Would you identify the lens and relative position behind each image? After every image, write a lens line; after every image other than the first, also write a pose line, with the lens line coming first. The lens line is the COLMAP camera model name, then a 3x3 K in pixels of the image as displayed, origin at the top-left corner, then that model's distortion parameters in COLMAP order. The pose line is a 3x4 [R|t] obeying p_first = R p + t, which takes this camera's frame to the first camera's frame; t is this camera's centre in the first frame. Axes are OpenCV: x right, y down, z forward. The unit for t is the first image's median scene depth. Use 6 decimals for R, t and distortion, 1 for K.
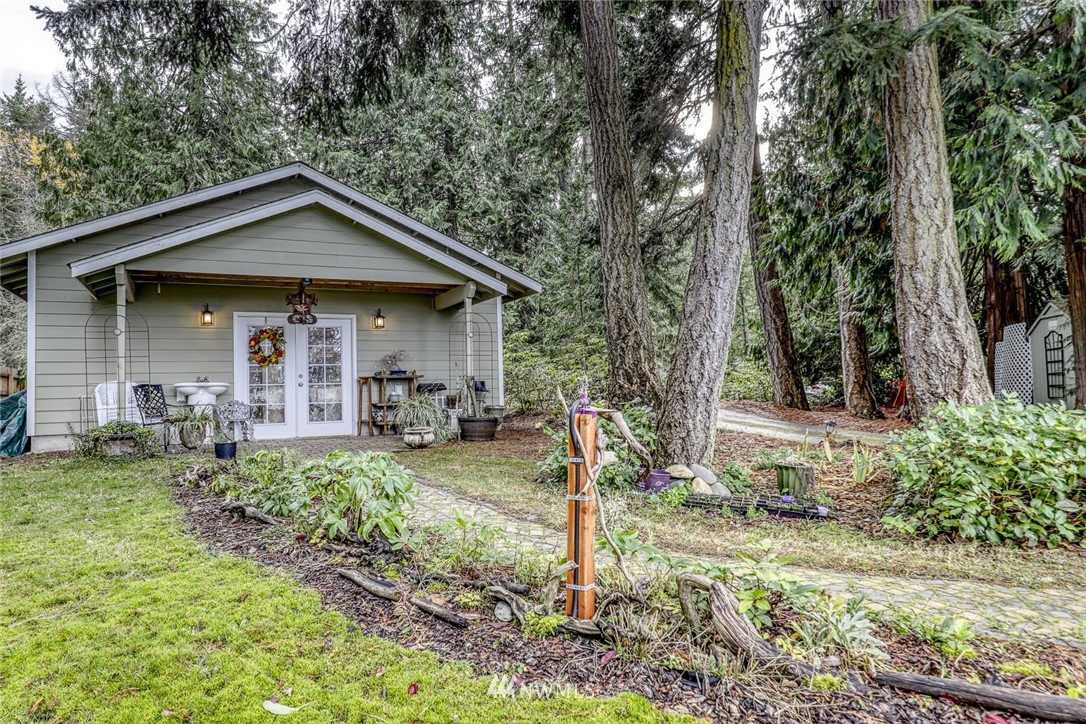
lens RADIAL K [[708.0, 0, 543.0], [0, 708.0, 362.0], [0, 0, 1]] dist [0.000878, -0.003420]
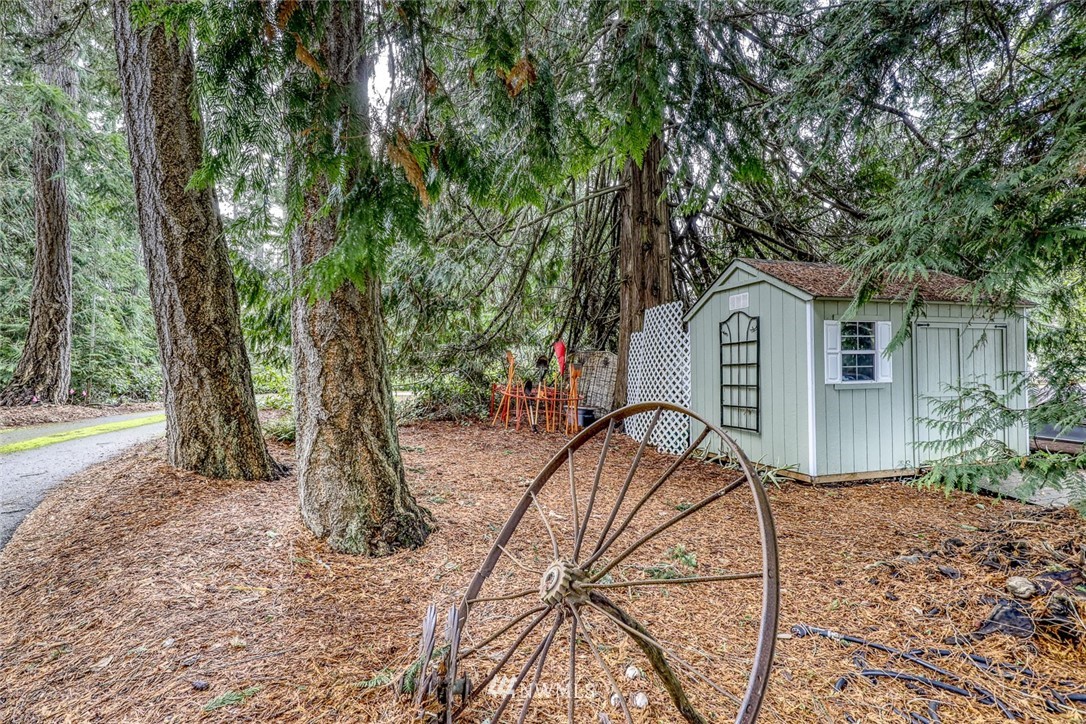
lens RADIAL K [[528.6, 0, 543.0], [0, 528.6, 362.0], [0, 0, 1]] dist [-0.000143, 0.000024]
pose [[0.870204, 0.031714, 0.491670, 0.366391], [-0.039584, 0.999201, 0.005607, 0.000837], [-0.491099, -0.024342, 0.870763, 0.691724]]
